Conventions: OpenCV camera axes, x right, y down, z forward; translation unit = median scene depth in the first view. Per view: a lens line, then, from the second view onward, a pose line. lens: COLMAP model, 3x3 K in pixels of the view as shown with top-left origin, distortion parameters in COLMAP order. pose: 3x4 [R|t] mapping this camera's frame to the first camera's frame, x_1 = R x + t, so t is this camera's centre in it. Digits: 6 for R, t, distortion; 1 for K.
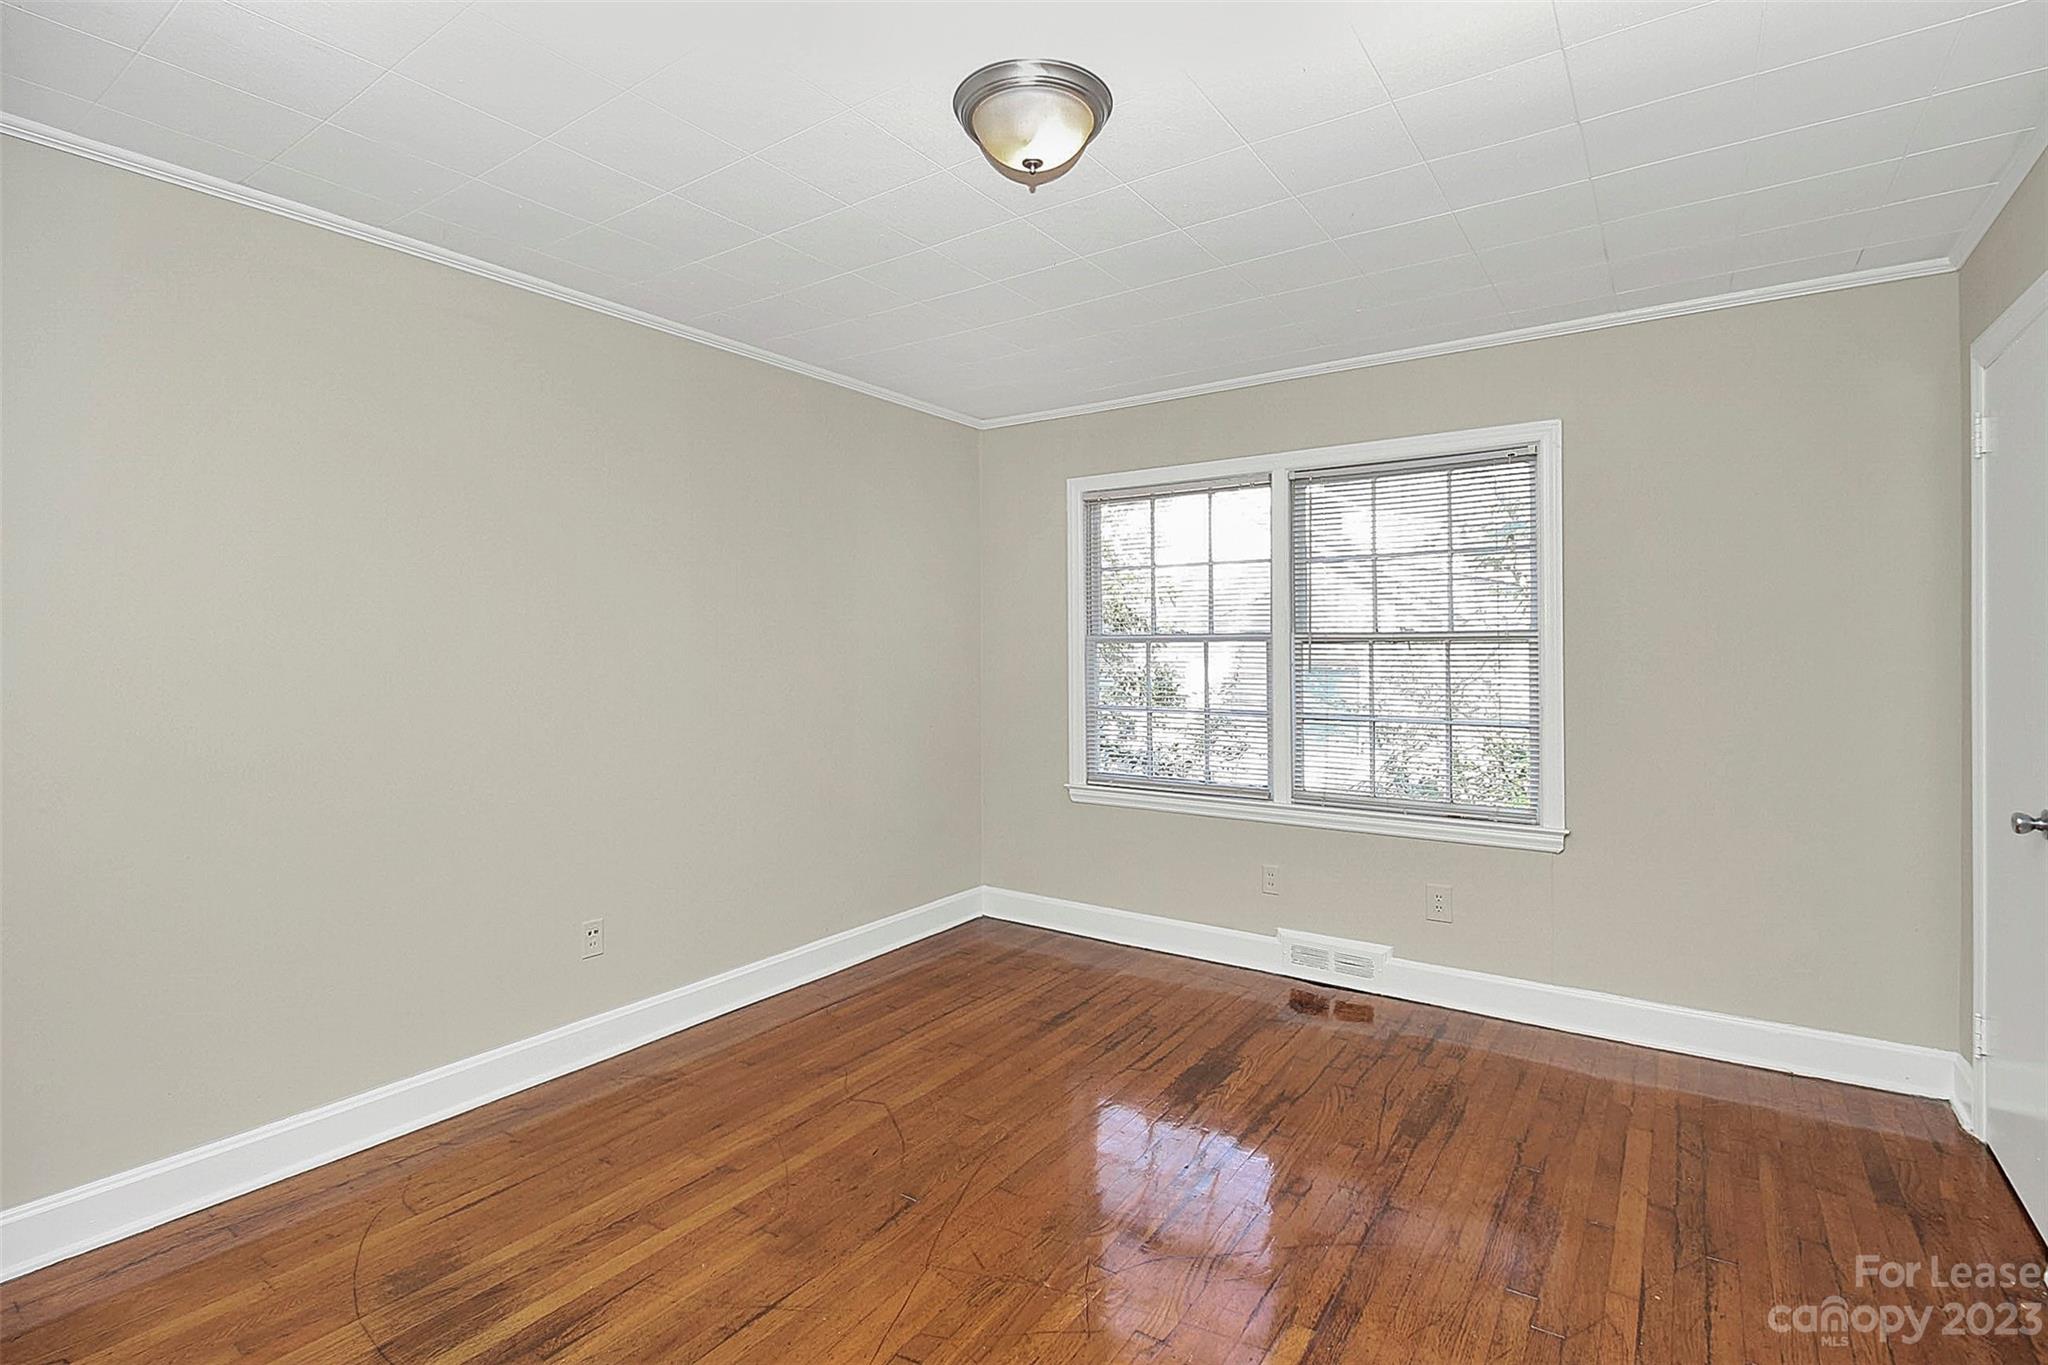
lens RADIAL K [[960.1, 0, 1023.7], [0, 960.1, 655.3], [0, 0, 1]] dist [0.003177, -0.011231]
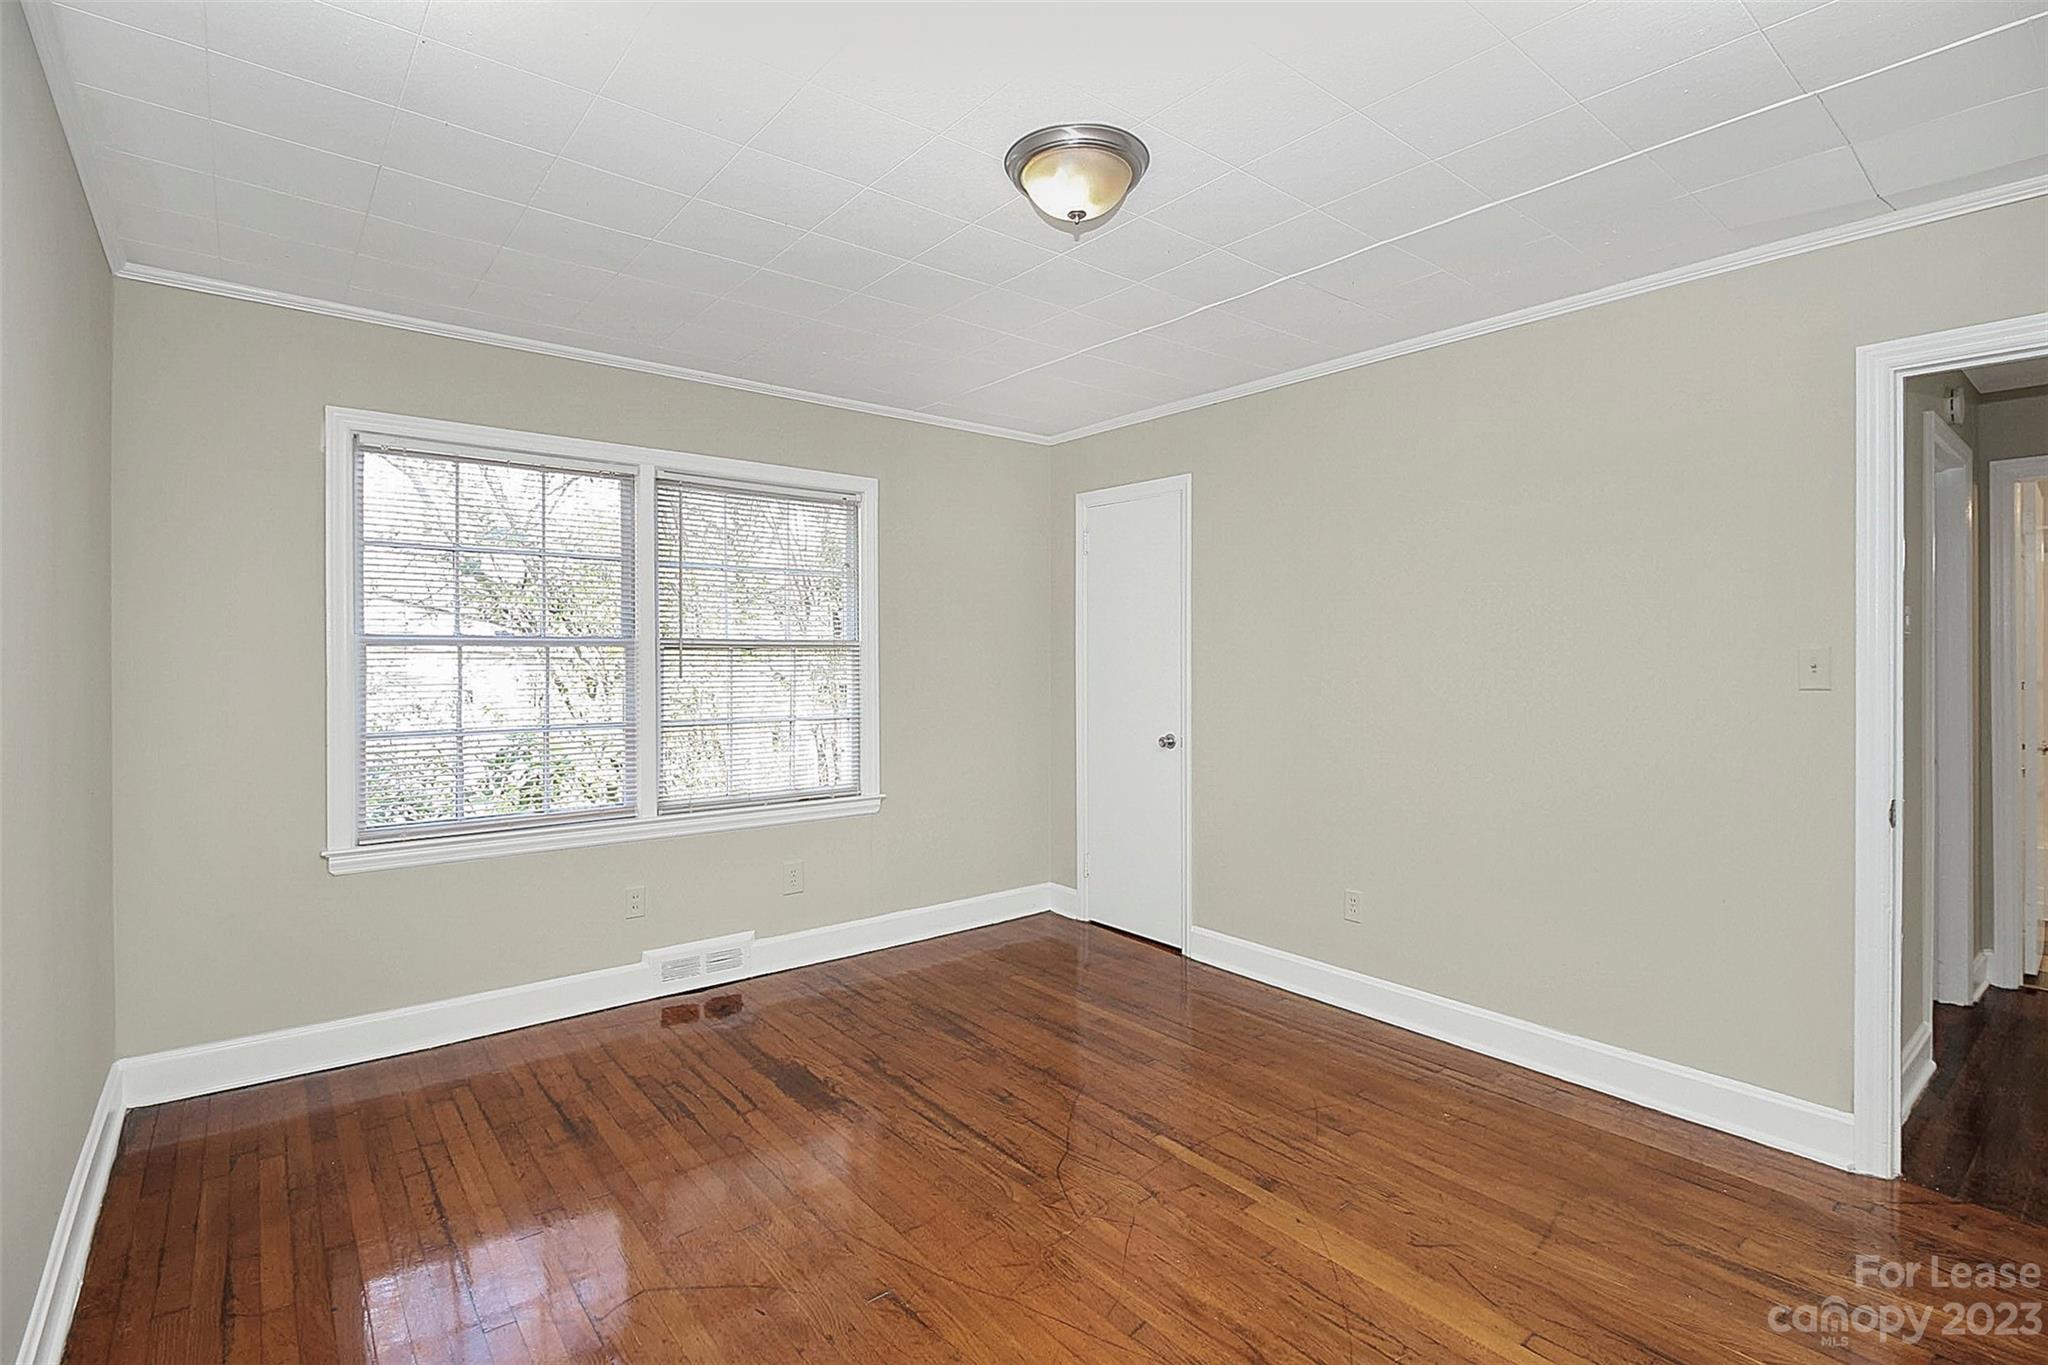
lens RADIAL K [[960.1, 0, 1023.7], [0, 960.1, 655.3], [0, 0, 1]] dist [0.003177, -0.011231]
pose [[0.277861, 0.003892, 0.960613, -0.636735], [0.005042, 0.999972, -0.005509, 0.000679], [-0.960608, 0.006374, 0.277834, 0.449177]]
